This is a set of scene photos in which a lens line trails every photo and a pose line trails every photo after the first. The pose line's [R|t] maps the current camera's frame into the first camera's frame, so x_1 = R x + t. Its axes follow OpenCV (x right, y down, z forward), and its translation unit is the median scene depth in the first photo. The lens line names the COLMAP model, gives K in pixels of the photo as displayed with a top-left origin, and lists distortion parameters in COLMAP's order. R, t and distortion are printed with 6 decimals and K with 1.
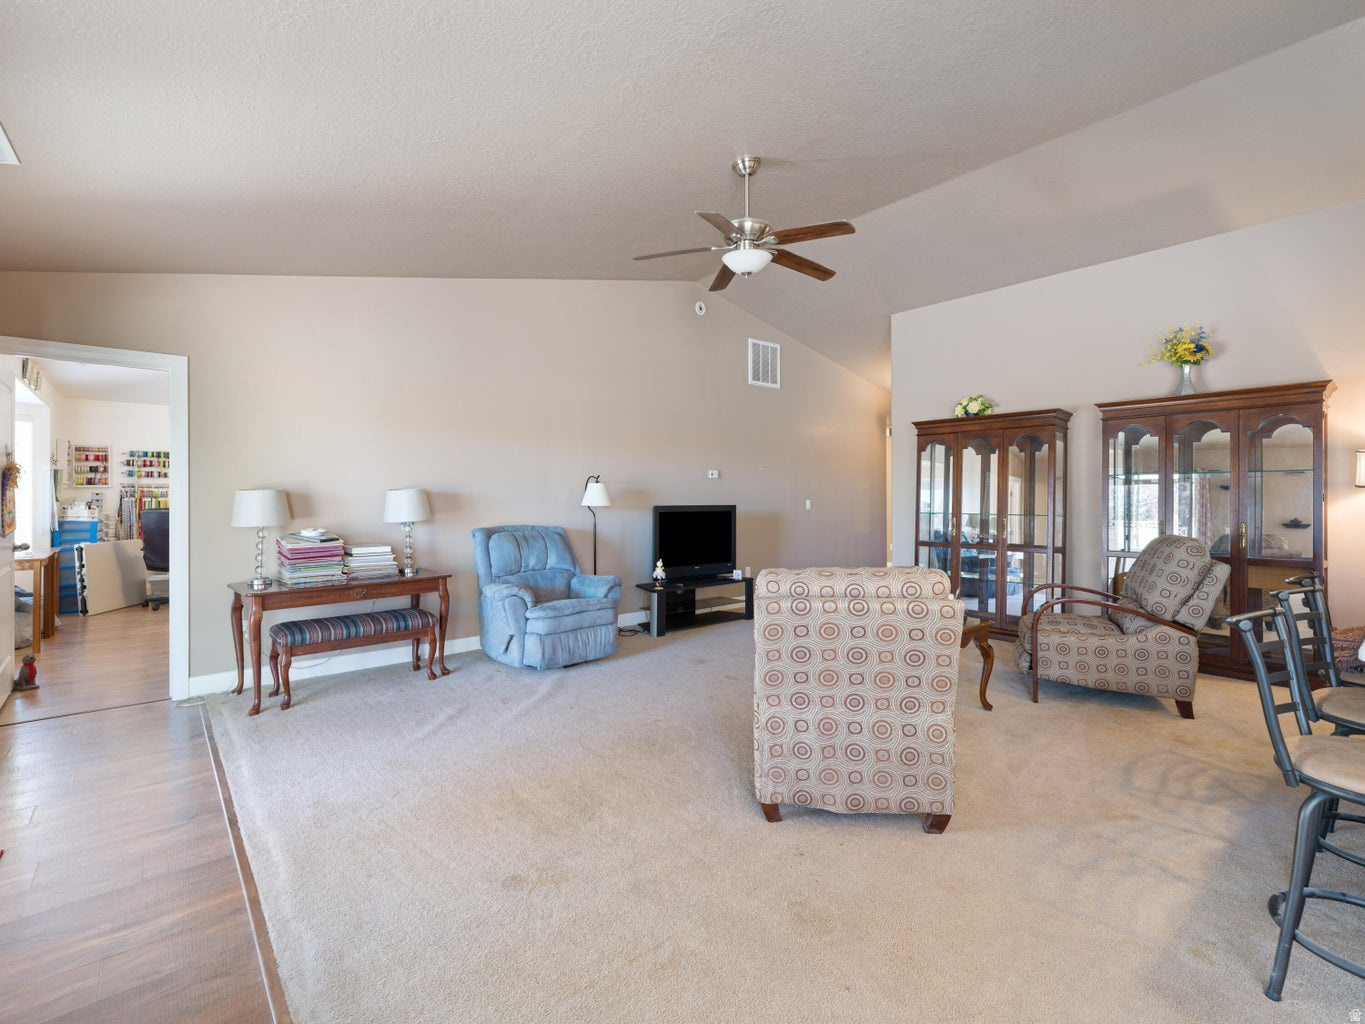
lens RADIAL K [[619.6, 0, 676.5], [0, 619.6, 504.6], [0, 0, 1]] dist [-0.002423, -0.000196]
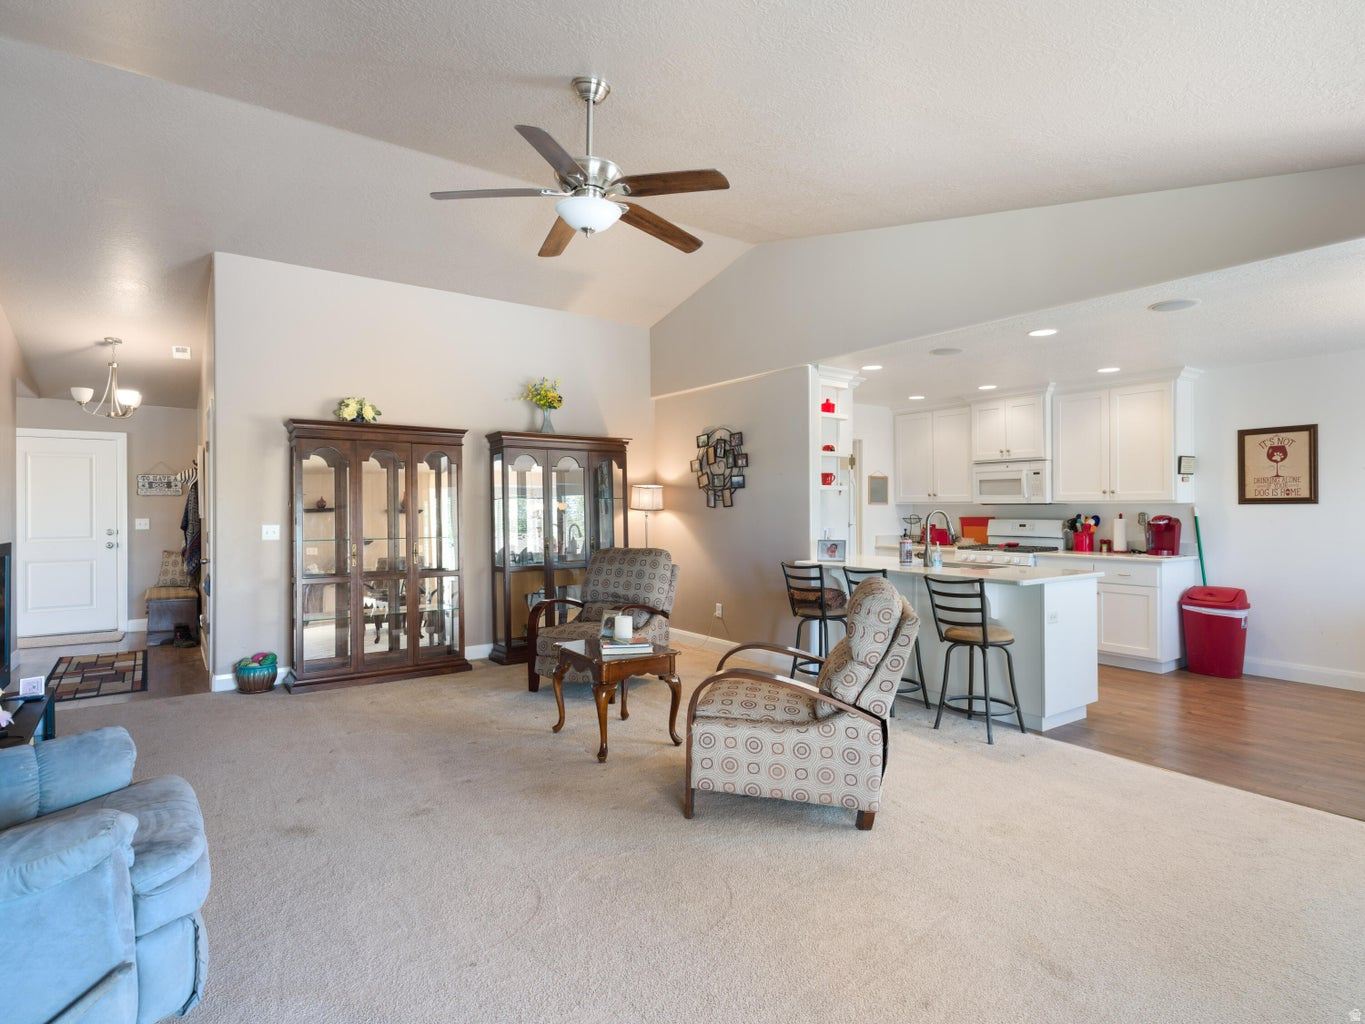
lens RADIAL K [[711.1, 0, 681.0], [0, 711.1, 507.2], [0, 0, 1]] dist [0.003599, 0.000675]
pose [[0.088989, 0.003470, 0.996027, -0.544808], [0.014662, 0.999881, -0.004793, -0.020531], [-0.995925, 0.015030, 0.088928, 0.598986]]
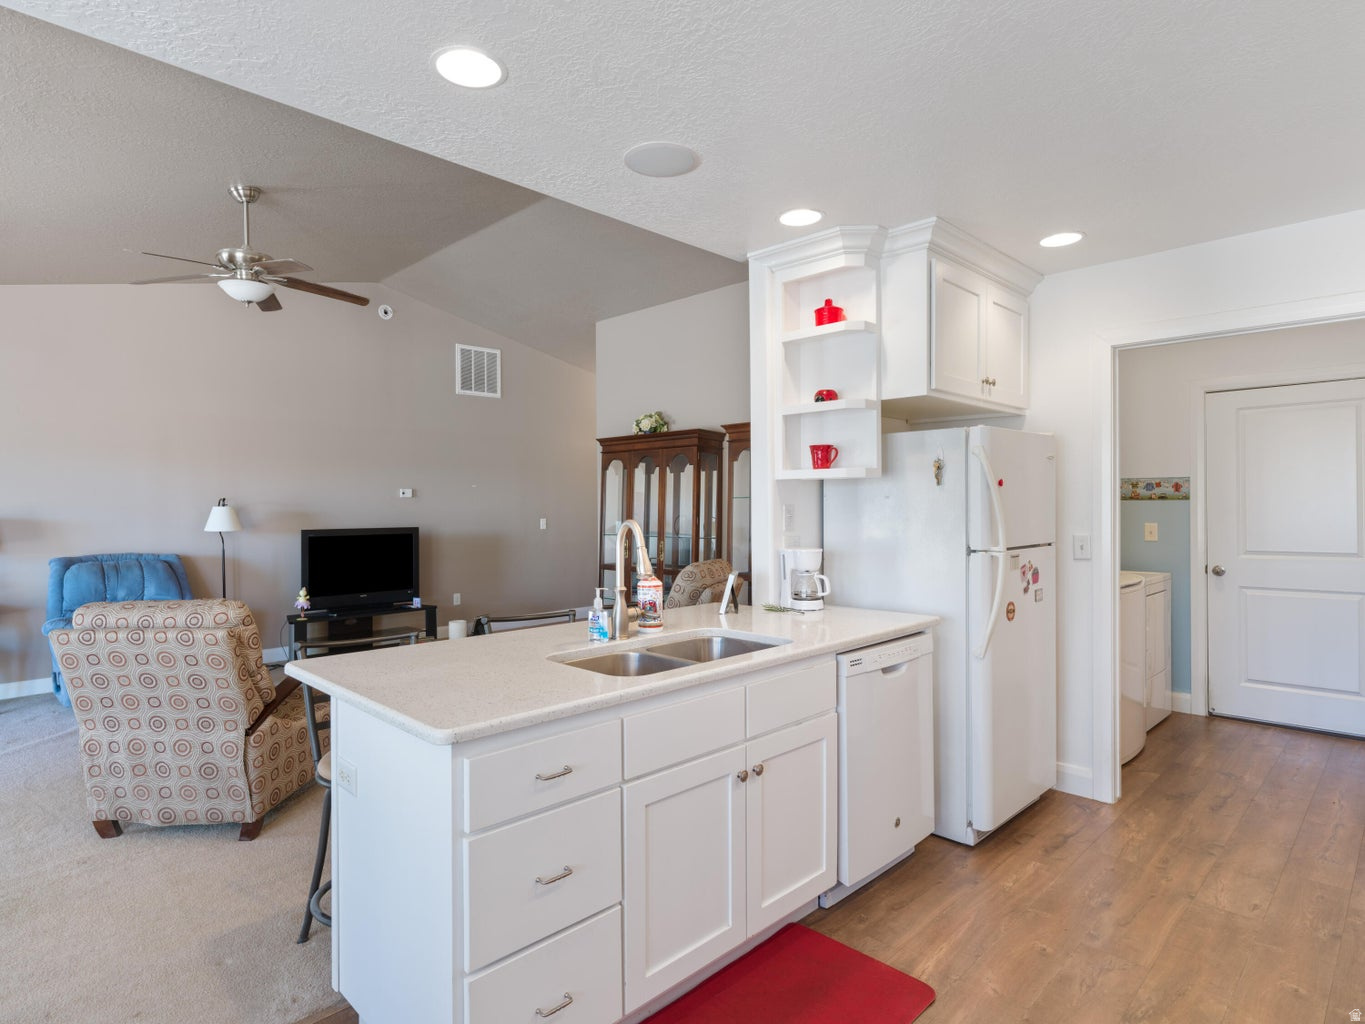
lens RADIAL K [[744.1, 0, 685.8], [0, 744.1, 518.0], [0, 0, 1]] dist [0.000512, -0.000663]
pose [[0.996345, -0.006988, 0.085131, 0.519905], [0.006537, 0.999963, 0.005577, -0.021392], [-0.085167, -0.005000, 0.996354, -0.182306]]
